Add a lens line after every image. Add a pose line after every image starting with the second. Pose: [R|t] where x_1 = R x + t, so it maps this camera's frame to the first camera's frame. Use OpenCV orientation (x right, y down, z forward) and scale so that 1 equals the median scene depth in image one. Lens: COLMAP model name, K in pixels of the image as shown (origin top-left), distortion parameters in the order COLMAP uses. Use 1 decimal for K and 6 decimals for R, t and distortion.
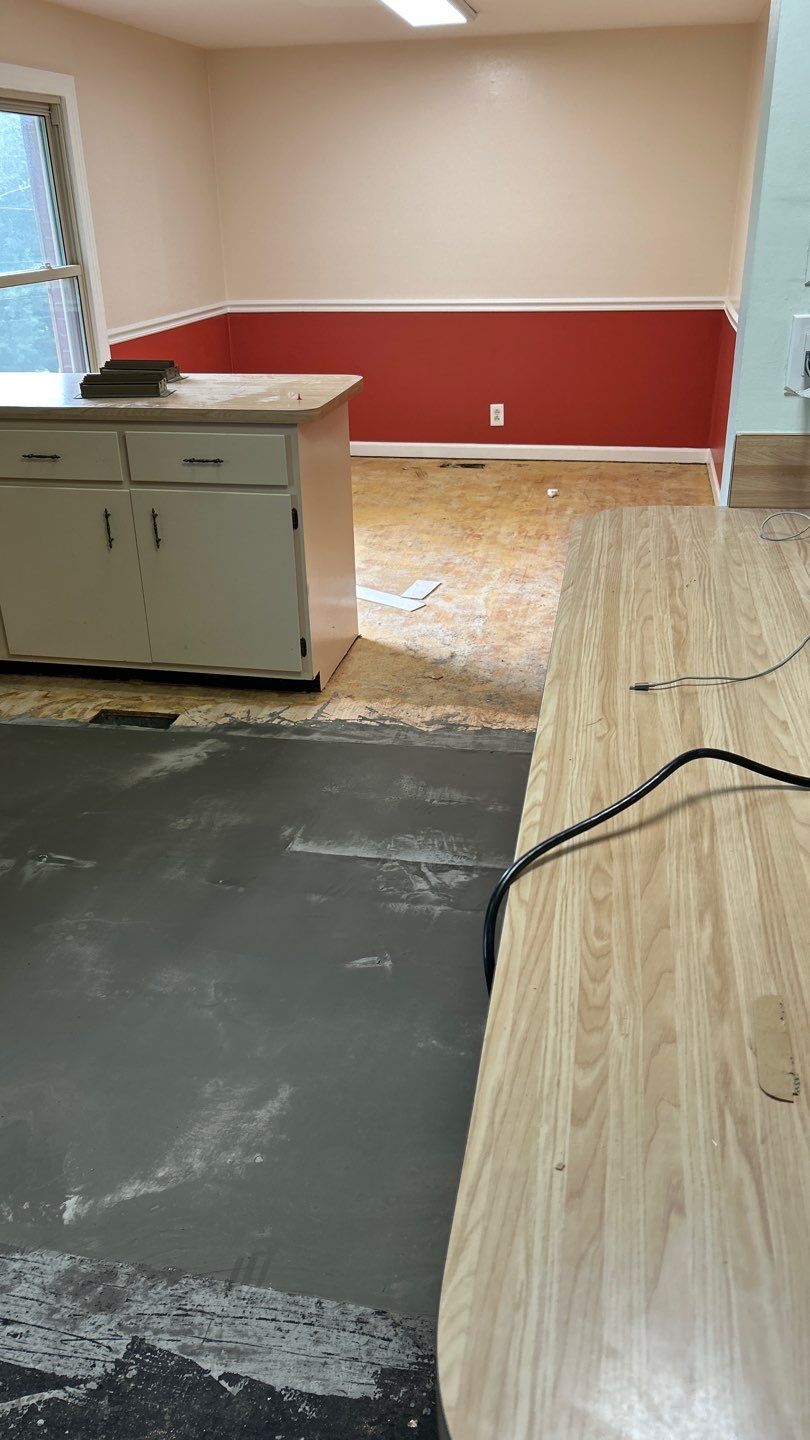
lens RADIAL K [[1085.5, 0, 406.0], [0, 1085.5, 732.8], [0, 0, 1]] dist [0.056786, -0.072831]
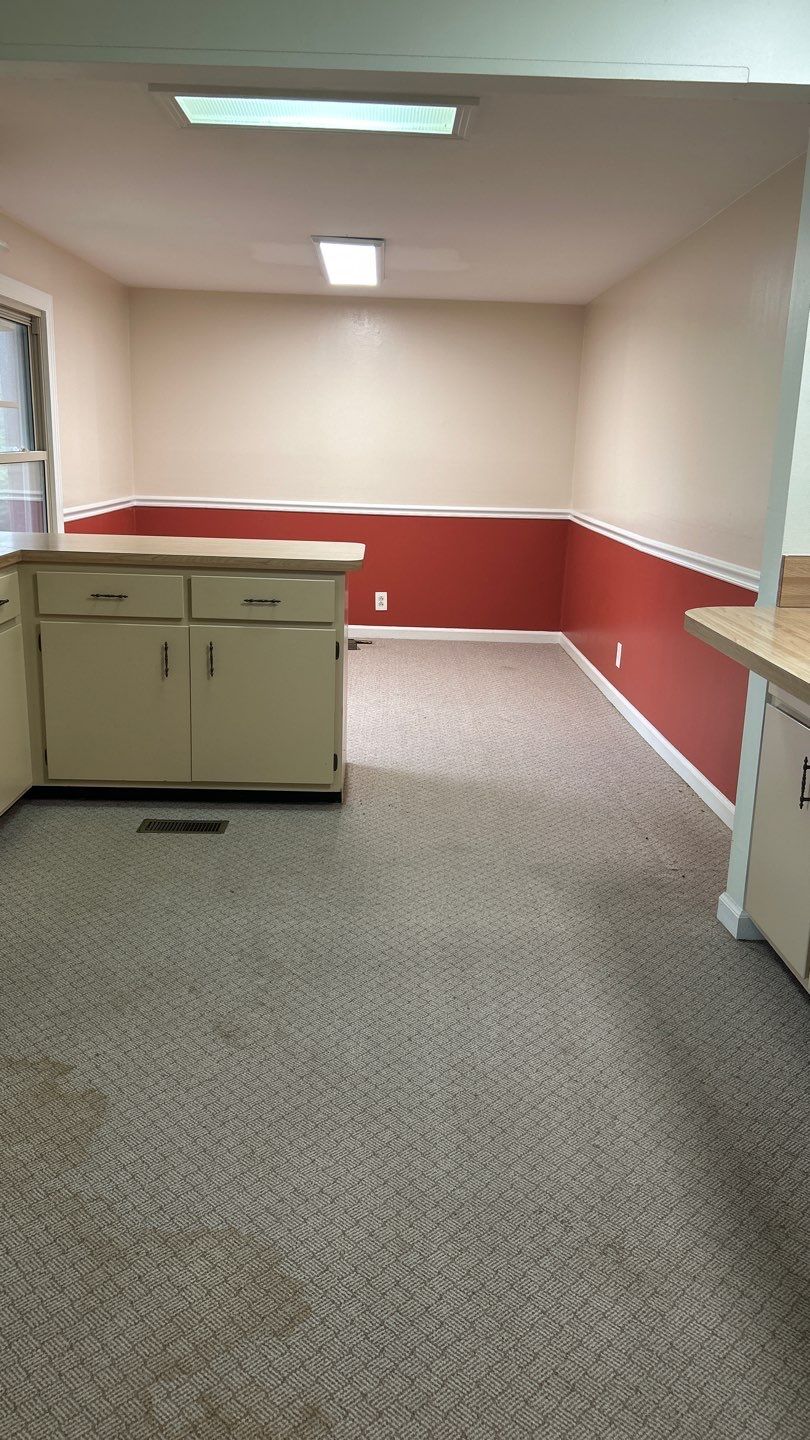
lens RADIAL K [[1080.7, 0, 407.2], [0, 1080.7, 724.5], [0, 0, 1]] dist [0.142481, -0.329862]
pose [[0.974636, -0.004957, 0.223741, -0.255181], [0.049788, 0.979503, -0.195181, 0.100254], [-0.218187, 0.201370, 0.954906, -0.103931]]
